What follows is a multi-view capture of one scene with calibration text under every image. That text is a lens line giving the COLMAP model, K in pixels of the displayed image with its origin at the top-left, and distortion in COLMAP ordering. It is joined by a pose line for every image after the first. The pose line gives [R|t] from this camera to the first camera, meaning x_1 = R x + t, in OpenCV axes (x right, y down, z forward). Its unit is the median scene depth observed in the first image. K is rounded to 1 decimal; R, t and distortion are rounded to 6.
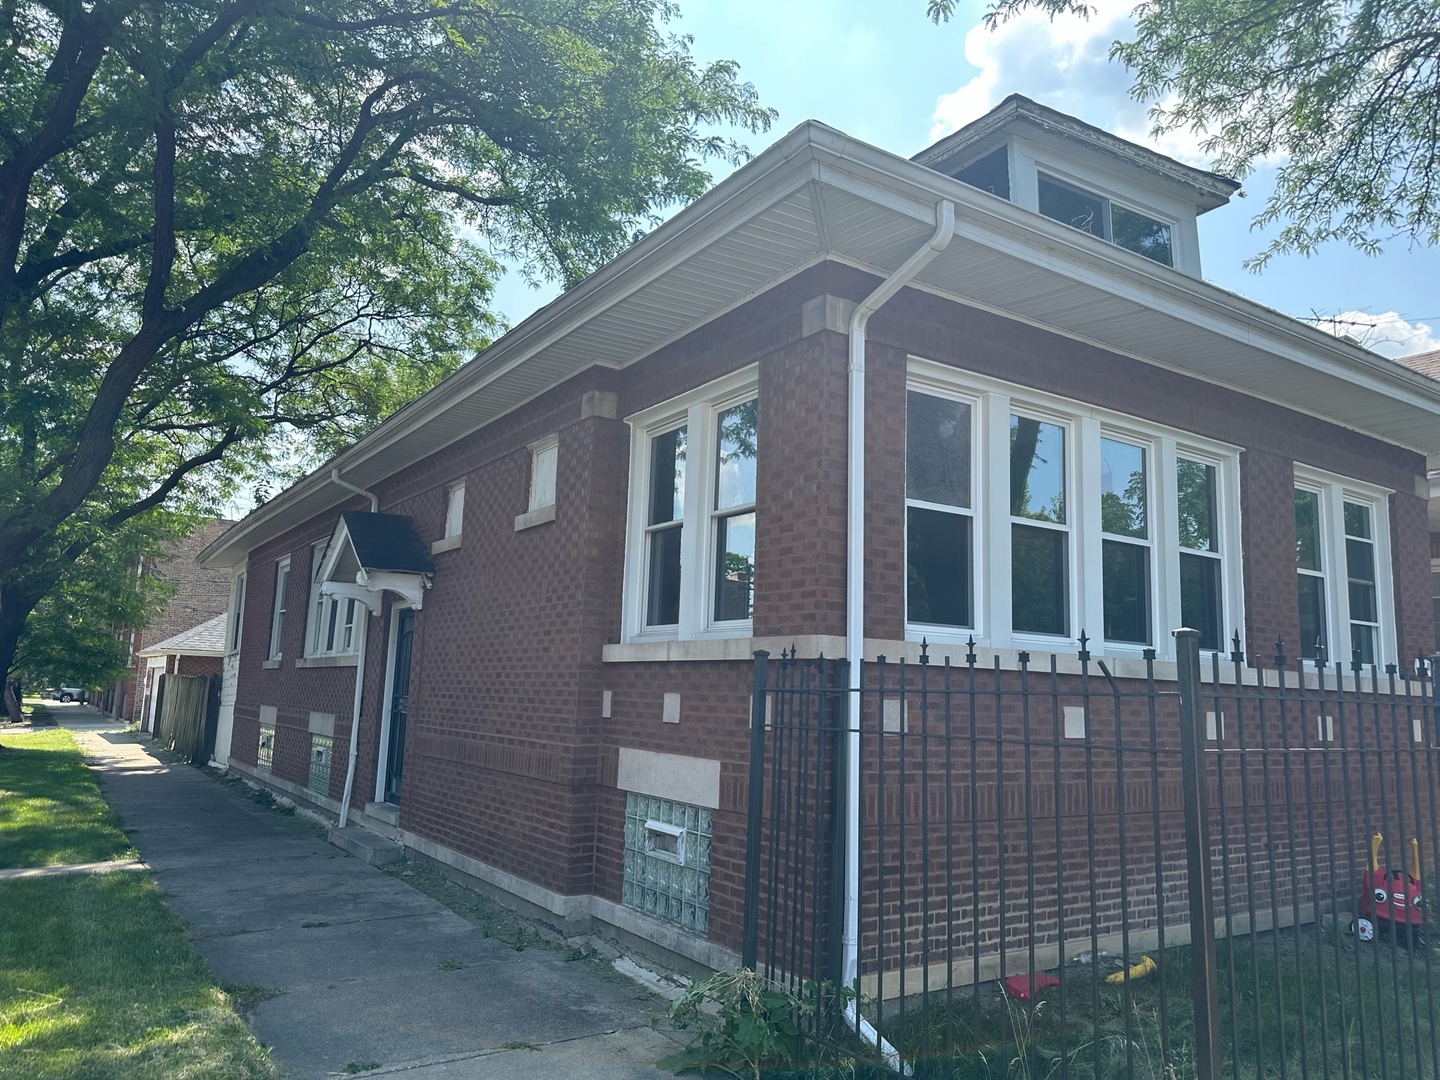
lens RADIAL K [[995.3, 0, 720.0], [0, 995.3, 540.0], [0, 0, 1]] dist [0.064195, -0.003230]
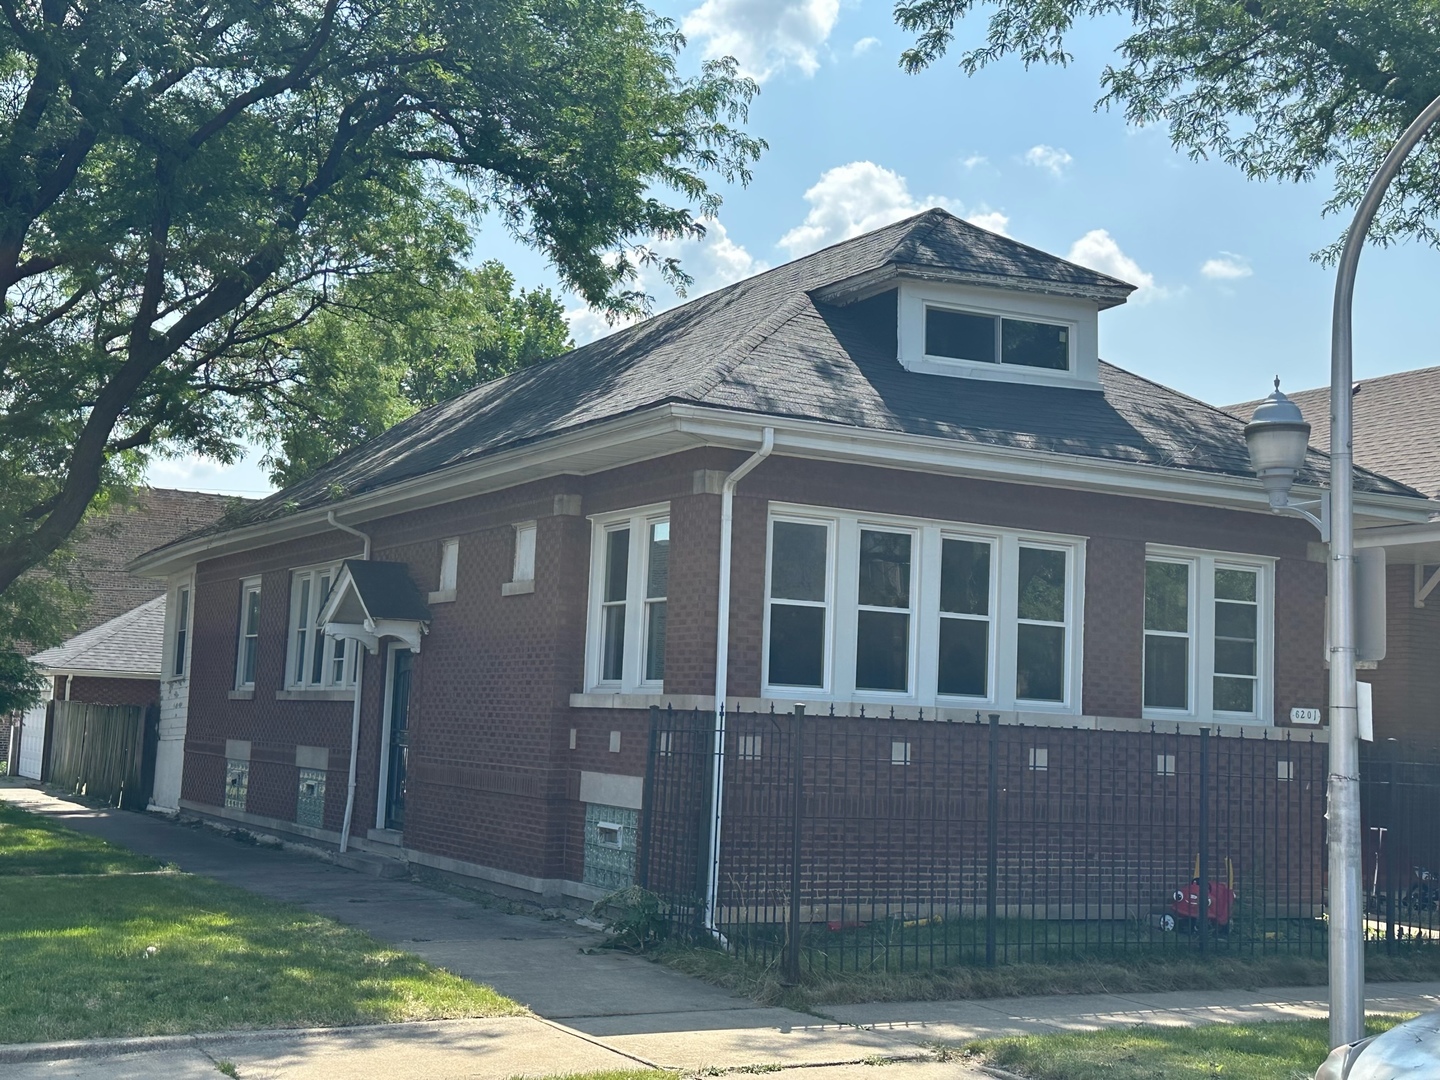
lens RADIAL K [[1861.0, 0, 720.0], [0, 1861.0, 540.0], [0, 0, 1]] dist [-0.035471, 1.296229]
pose [[0.996437, 0.001502, -0.084330, 0.256577], [0.002664, 0.998782, 0.049276, -0.194956], [0.084301, -0.049325, 0.995219, -1.264163]]
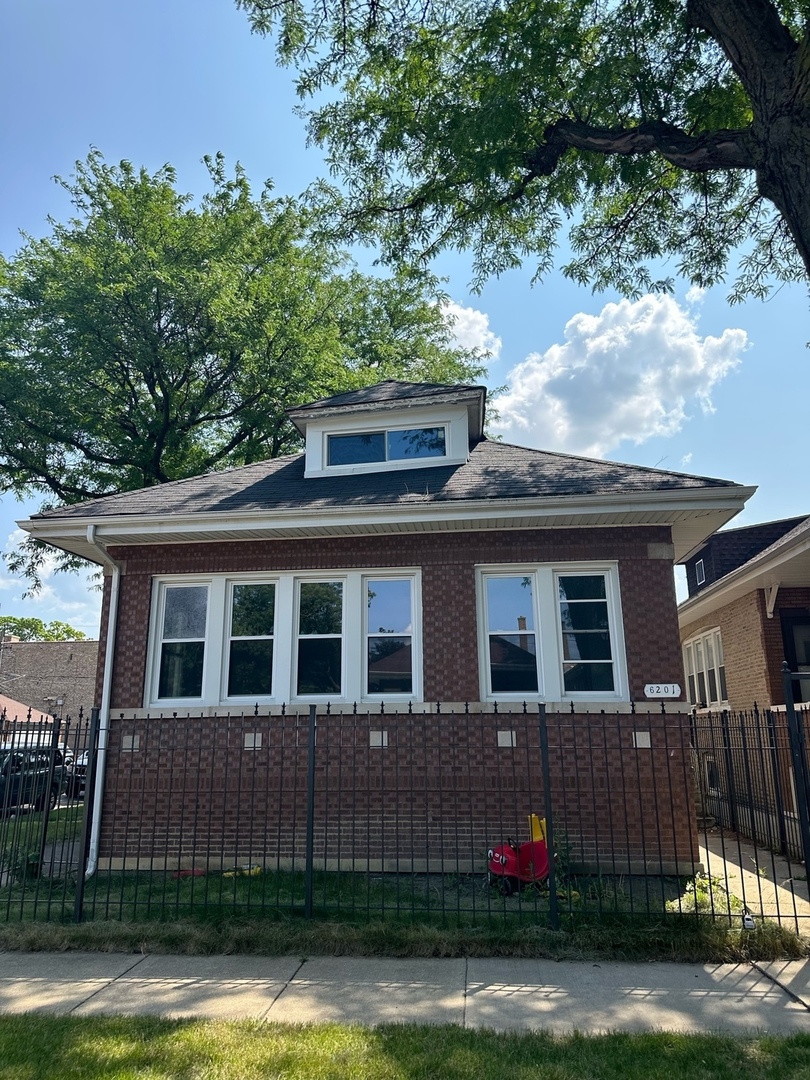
lens RADIAL K [[746.5, 0, 405.0], [0, 746.5, 540.0], [0, 0, 1]] dist [0.064195, -0.003230]
pose [[0.762882, -0.184043, -0.619789, 1.235304], [0.132998, 0.982799, -0.128133, 0.019809], [0.632710, 0.015320, 0.774237, 0.048564]]
